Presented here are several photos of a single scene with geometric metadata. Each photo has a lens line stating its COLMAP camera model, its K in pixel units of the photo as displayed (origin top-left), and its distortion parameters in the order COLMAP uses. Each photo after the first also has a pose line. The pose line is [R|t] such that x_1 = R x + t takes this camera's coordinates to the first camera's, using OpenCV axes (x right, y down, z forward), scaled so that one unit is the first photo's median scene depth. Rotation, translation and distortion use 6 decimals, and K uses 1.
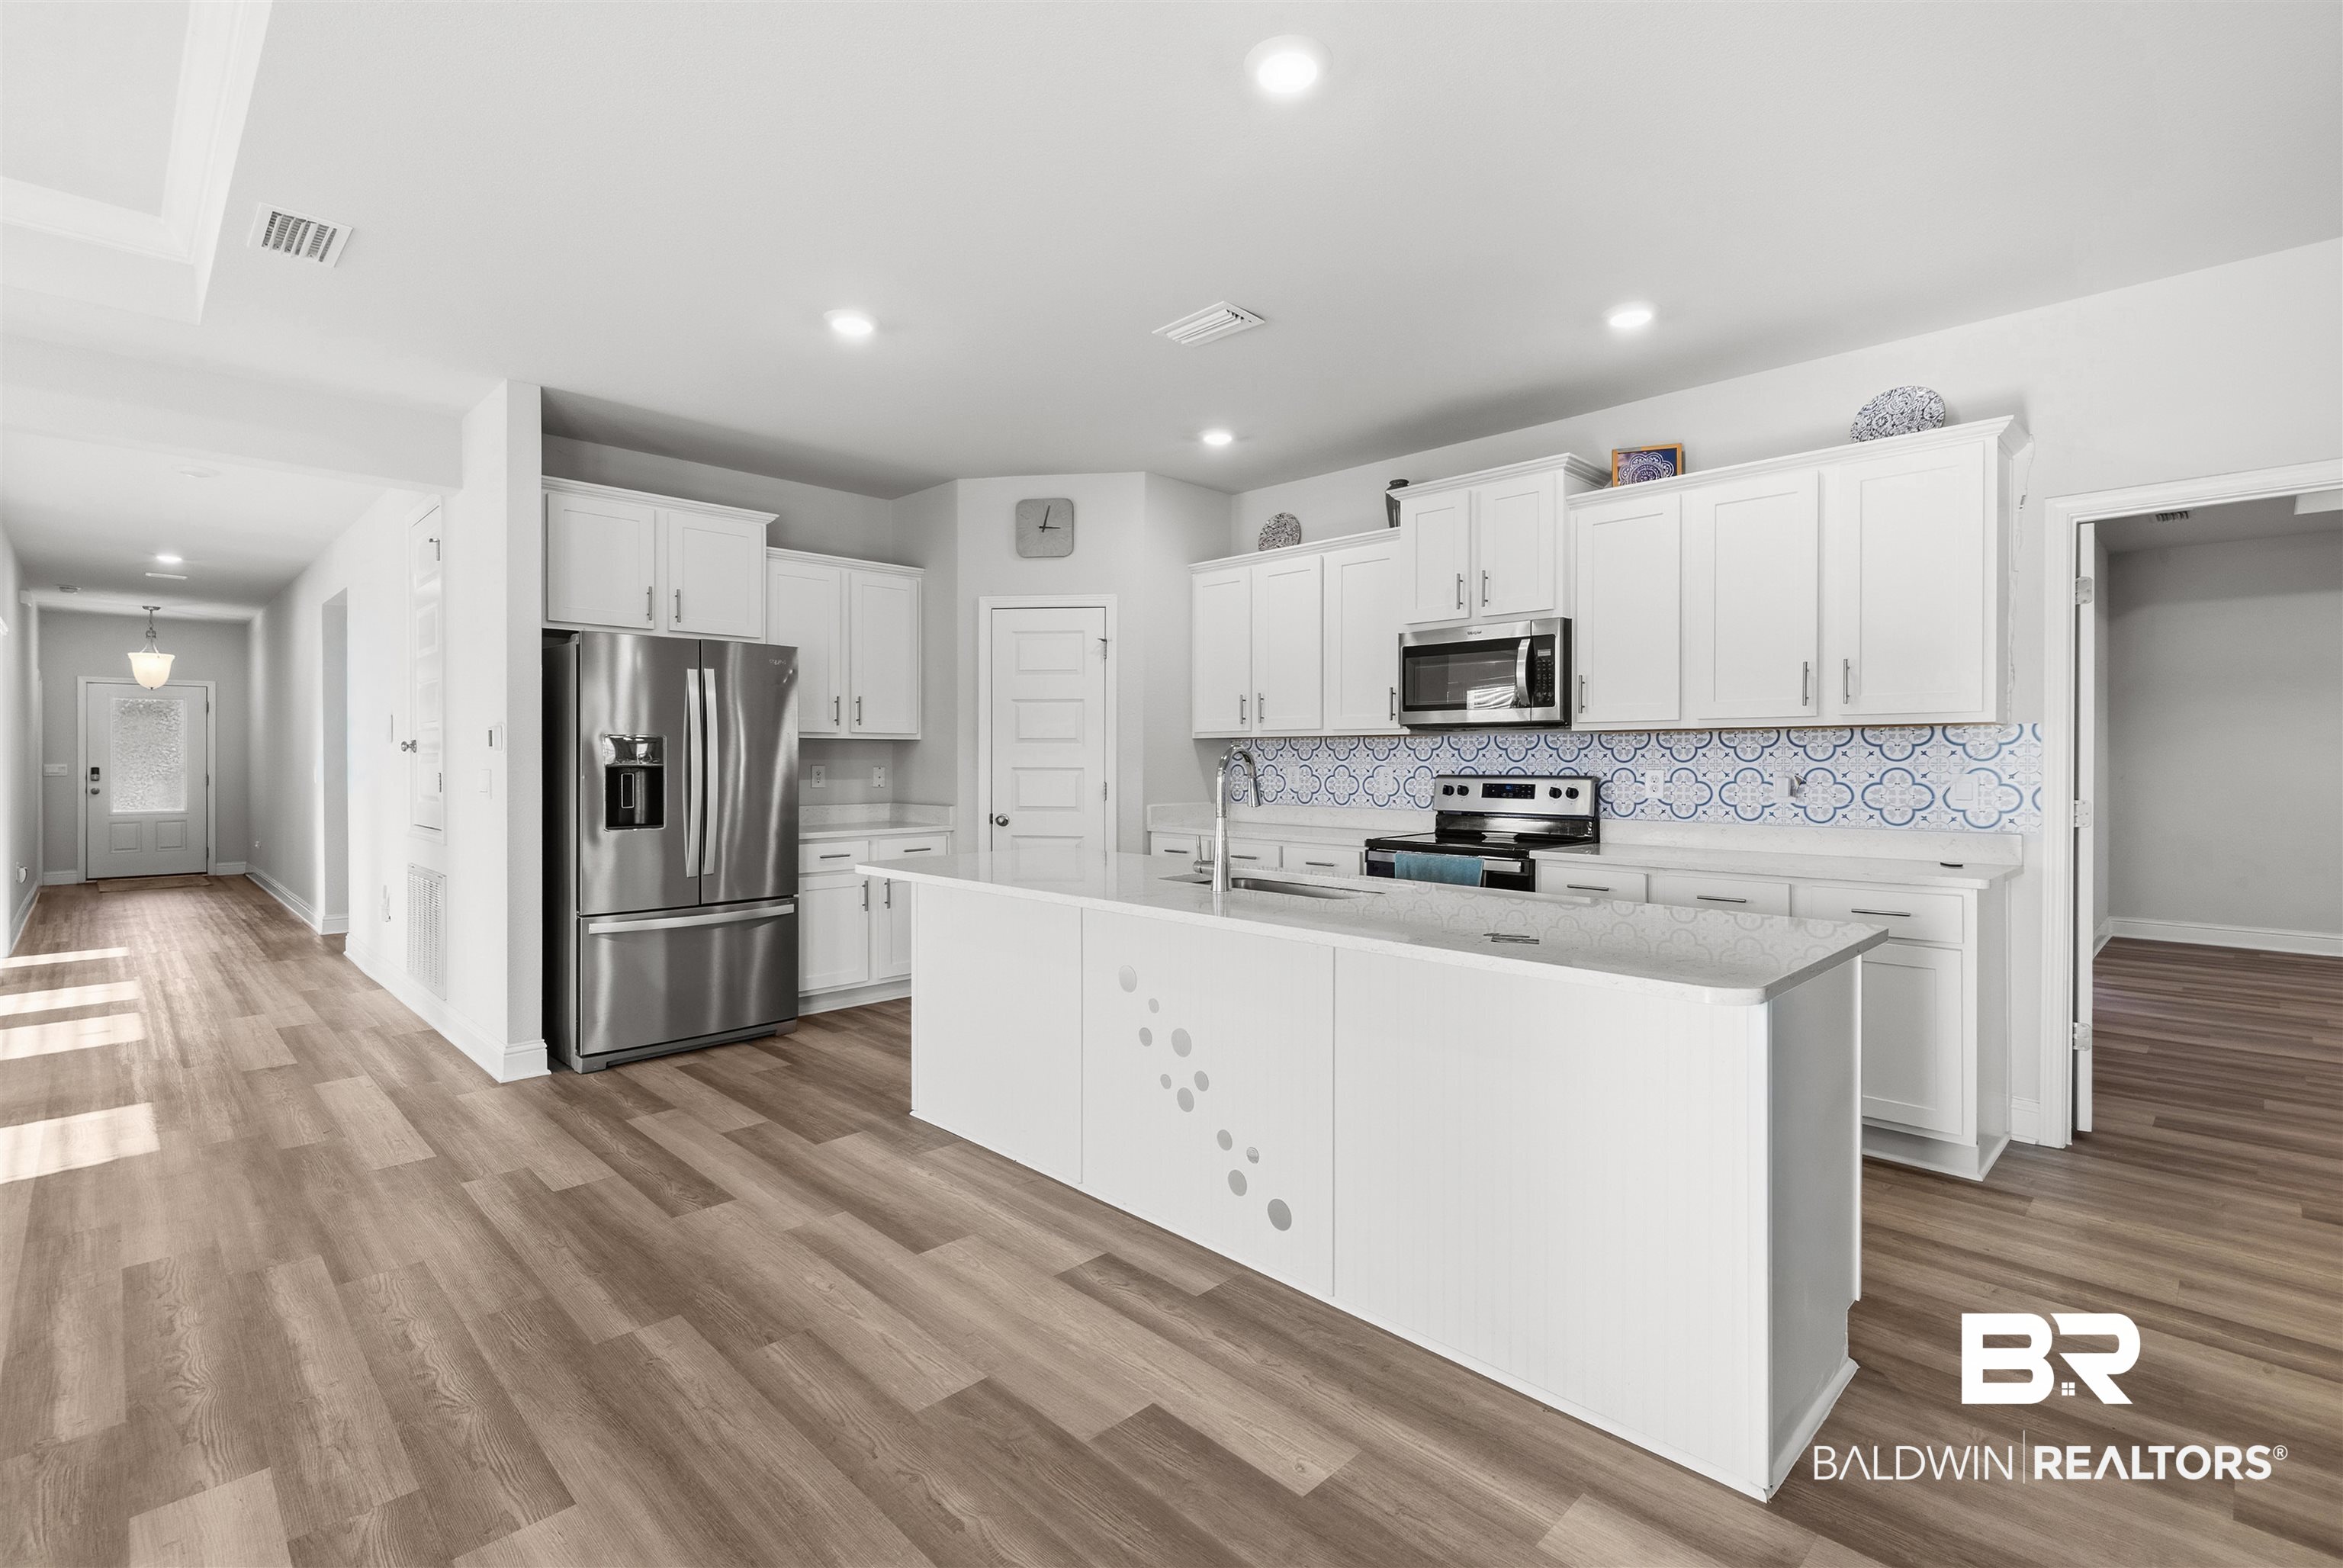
lens RADIAL K [[1076.3, 0, 1174.5], [0, 1076.3, 761.7], [0, 0, 1]] dist [0.007763, -0.001184]
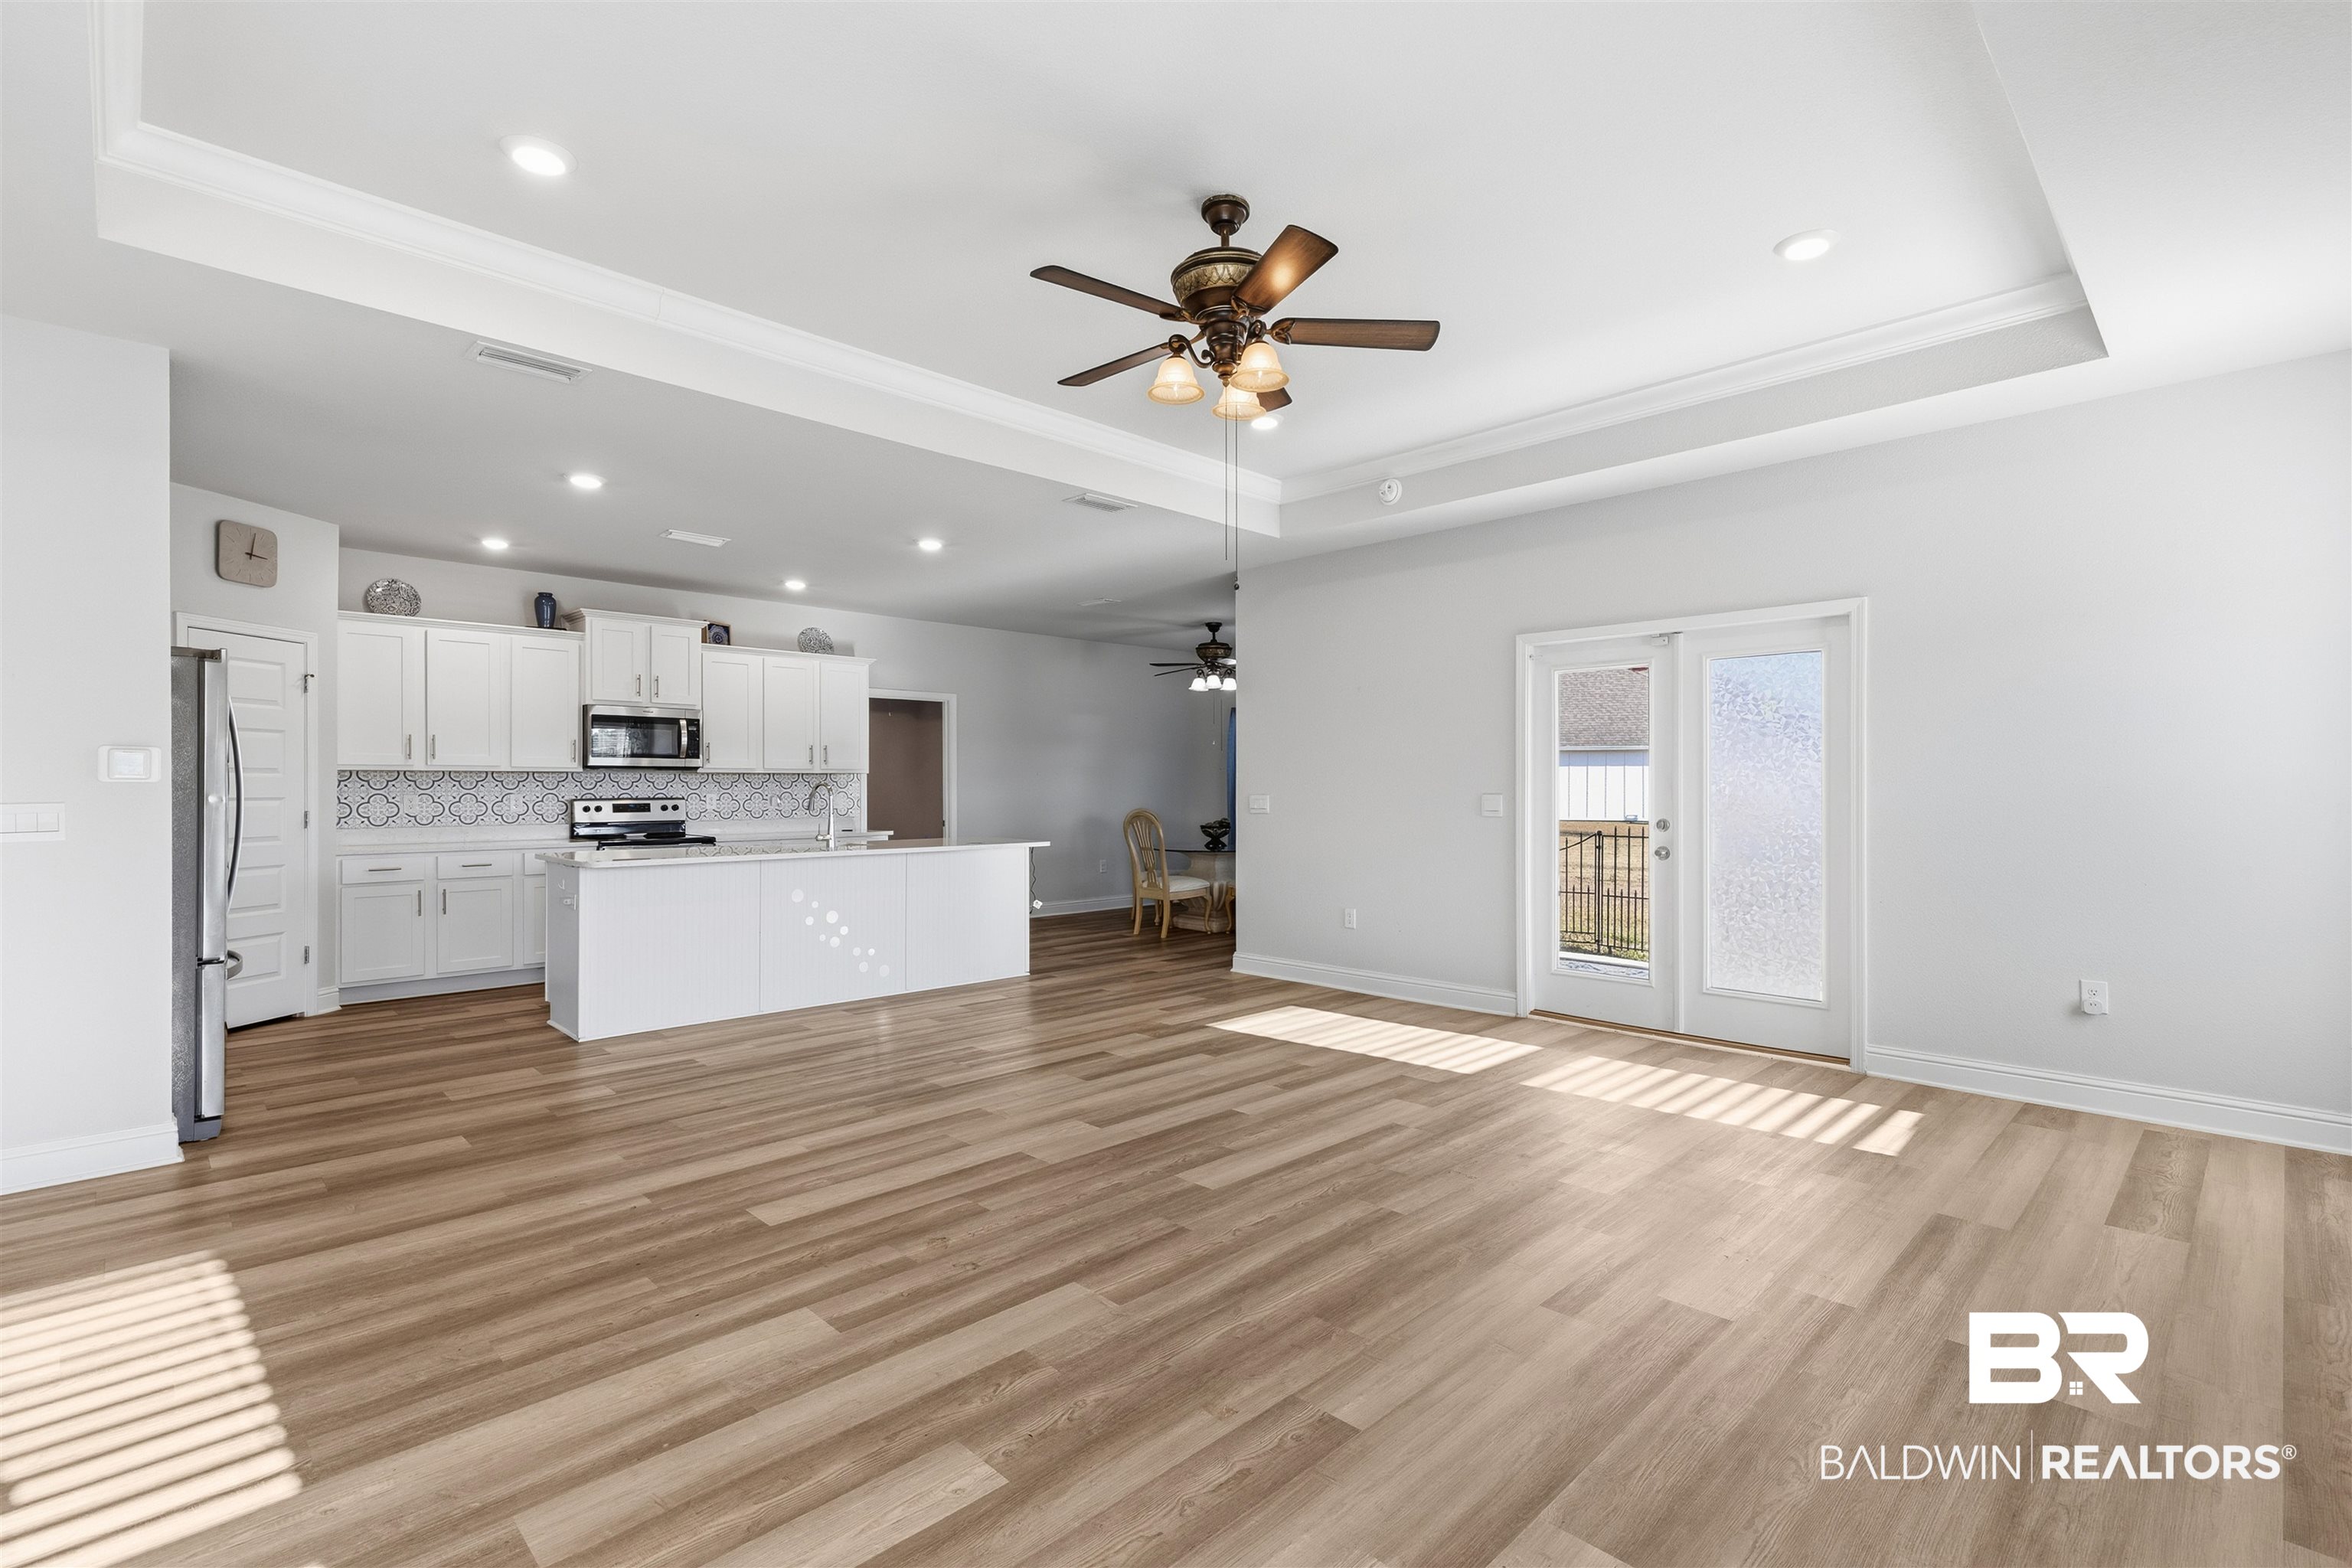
lens RADIAL K [[1080.5, 0, 1183.9], [0, 1080.5, 793.1], [0, 0, 1]] dist [0.007763, -0.001184]
pose [[-0.002837, -0.005843, 0.999979, -1.439190], [0.003348, 0.999977, 0.005853, -0.002046], [-0.999990, 0.003365, -0.002818, 0.185722]]
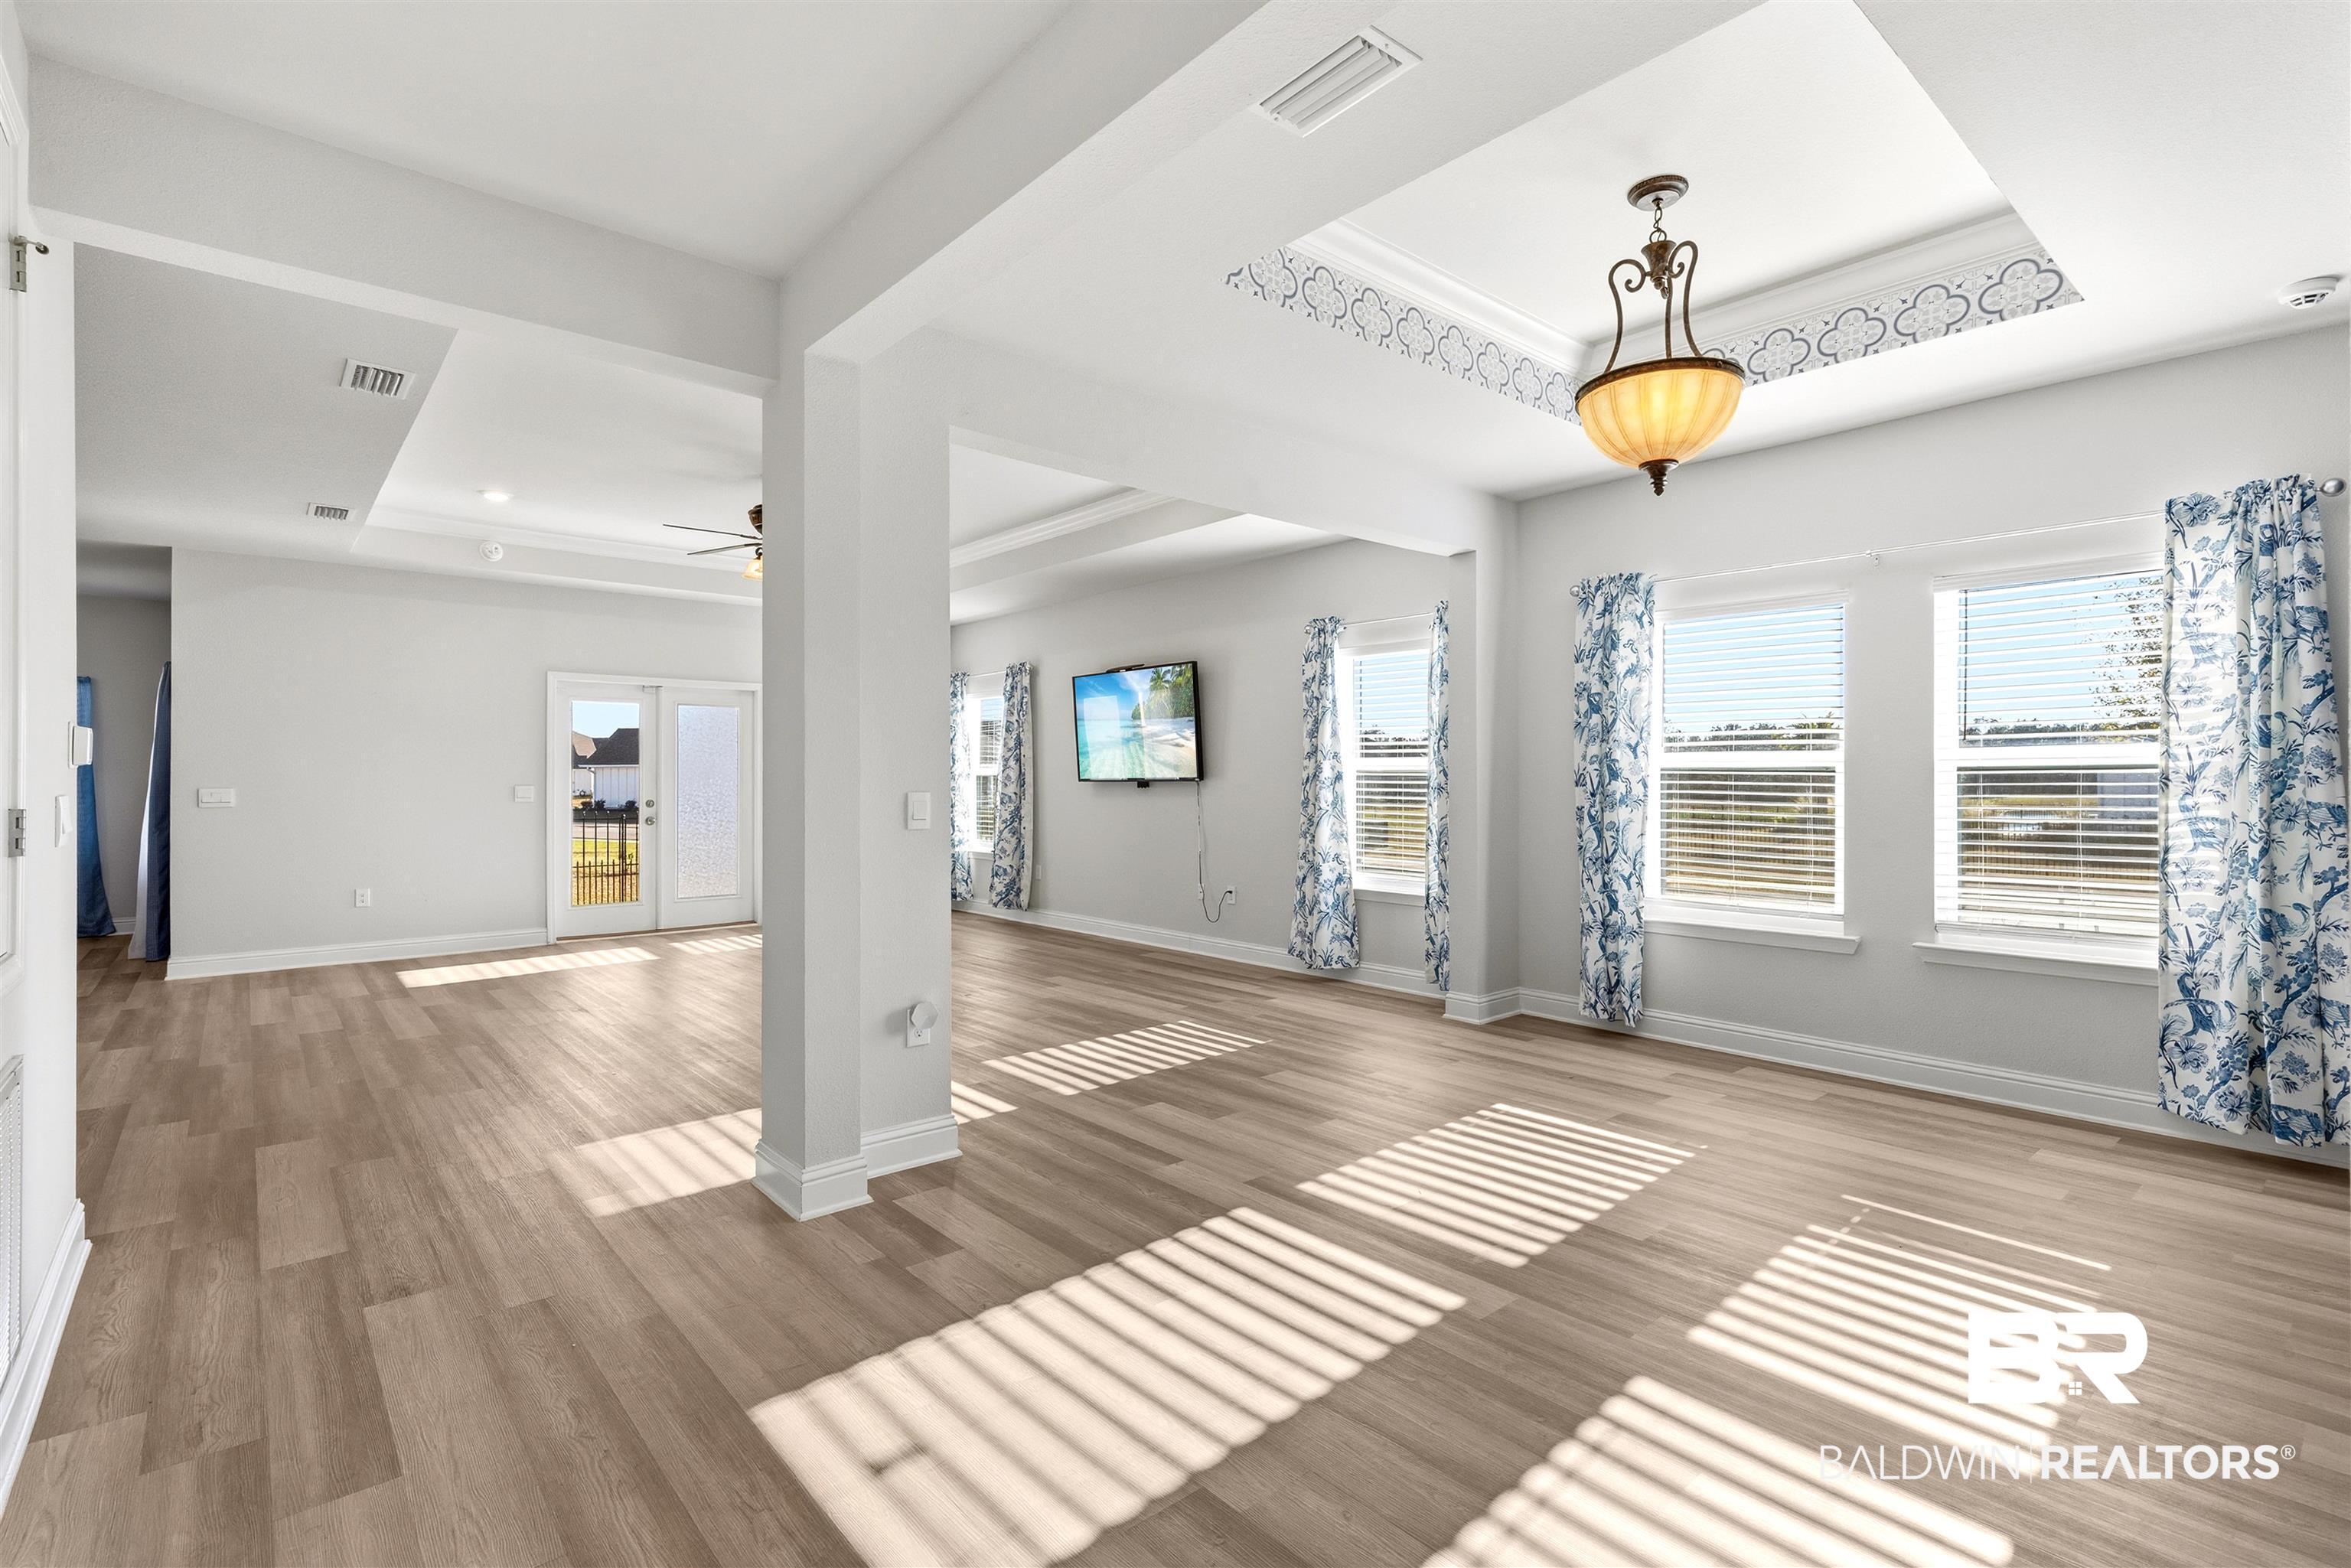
lens RADIAL K [[1080.0, 0, 1182.4], [0, 1080.0, 781.6], [0, 0, 1]] dist [0.007763, -0.001184]
pose [[-0.998064, 0.002537, 0.062148, -1.306344], [0.002916, 0.999978, 0.006010, -0.006428], [-0.062132, 0.006180, -0.998049, 1.574774]]
